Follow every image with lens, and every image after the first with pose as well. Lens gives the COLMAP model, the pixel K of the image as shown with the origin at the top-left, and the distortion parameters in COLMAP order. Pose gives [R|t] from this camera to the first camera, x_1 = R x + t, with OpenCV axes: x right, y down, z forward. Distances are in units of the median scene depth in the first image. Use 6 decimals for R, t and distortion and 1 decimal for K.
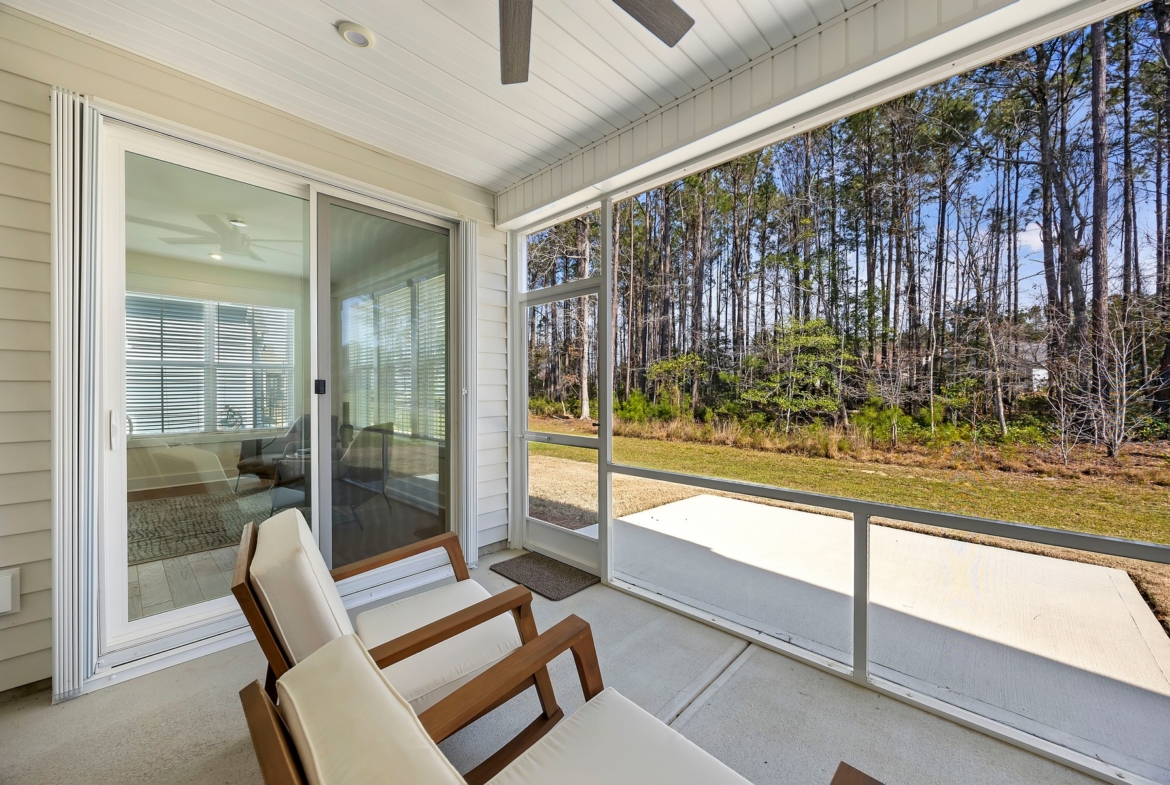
lens RADIAL K [[447.8, 0, 587.2], [0, 447.8, 386.7], [0, 0, 1]] dist [-0.008519, 0.000214]
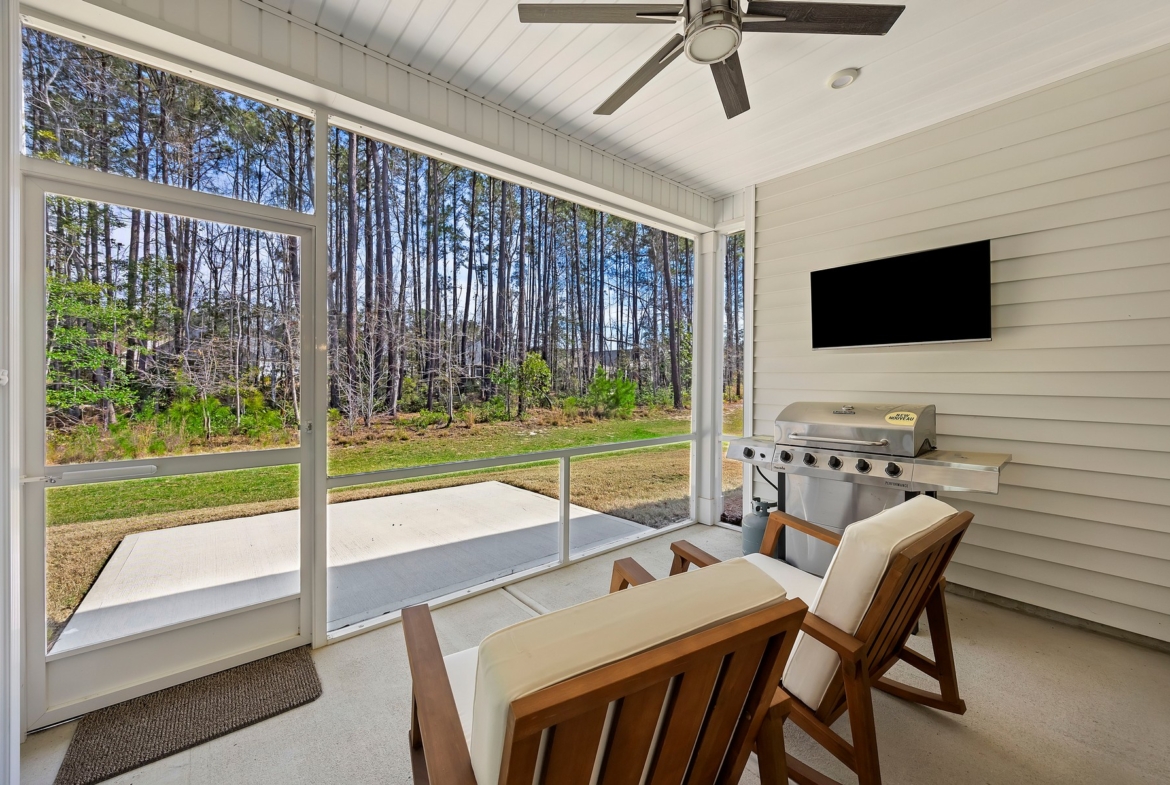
lens RADIAL K [[447.8, 0, 587.5], [0, 447.8, 382.6], [0, 0, 1]] dist [-0.008519, 0.000214]
pose [[0.135643, -0.013264, 0.990669, -0.737877], [0.002444, 0.999912, 0.013053, 0.007977], [-0.990755, 0.000651, 0.135663, 0.575025]]
